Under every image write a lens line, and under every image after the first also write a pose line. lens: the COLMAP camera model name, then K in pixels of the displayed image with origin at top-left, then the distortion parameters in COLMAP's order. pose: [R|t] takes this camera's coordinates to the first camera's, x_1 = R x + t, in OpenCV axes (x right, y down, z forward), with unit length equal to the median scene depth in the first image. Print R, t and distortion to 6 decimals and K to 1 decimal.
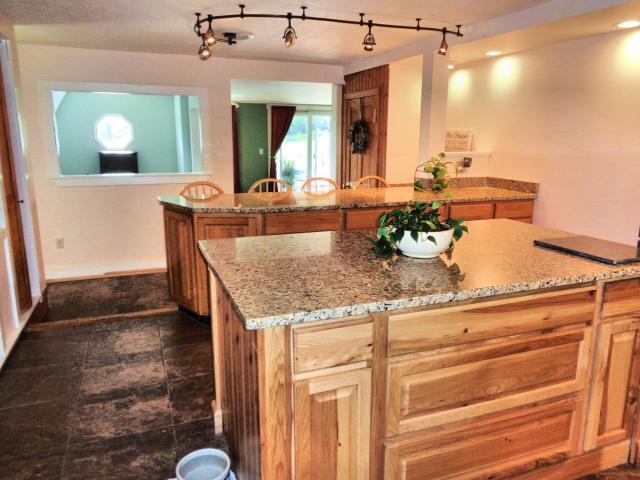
lens RADIAL K [[470.8, 0, 320.0], [0, 470.8, 240.0], [0, 0, 1]] dist [0.005040, 0.003539]
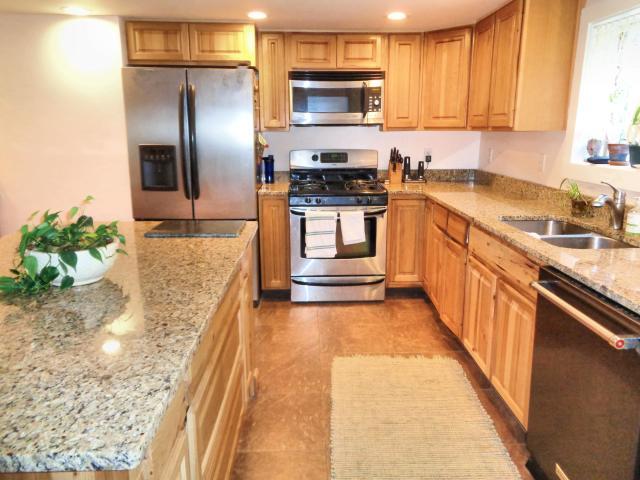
lens RADIAL K [[470.8, 0, 320.0], [0, 470.8, 240.0], [0, 0, 1]] dist [0.005040, 0.003539]
pose [[0.309463, -0.216638, 0.925905, -0.473353], [0.182342, 0.969153, 0.165813, -0.112652], [-0.933265, 0.117519, 0.339419, 0.476530]]
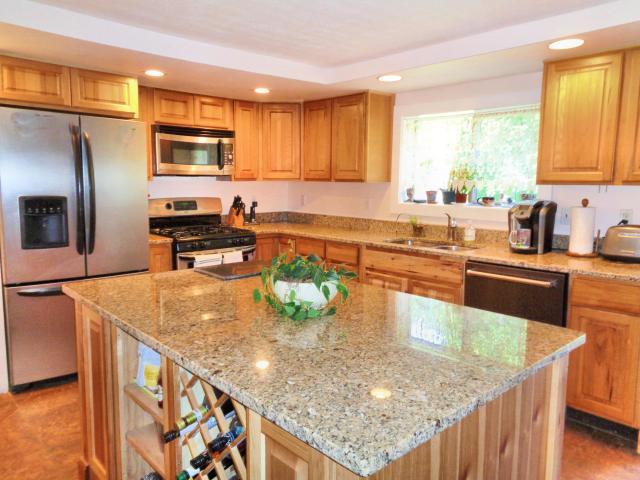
lens RADIAL K [[470.8, 0, 320.0], [0, 470.8, 240.0], [0, 0, 1]] dist [0.005040, 0.003539]
pose [[-0.379464, -0.121774, 0.917158, -0.548927], [0.169390, 0.965401, 0.198262, -0.163852], [-0.909568, 0.230591, -0.345708, 0.725346]]
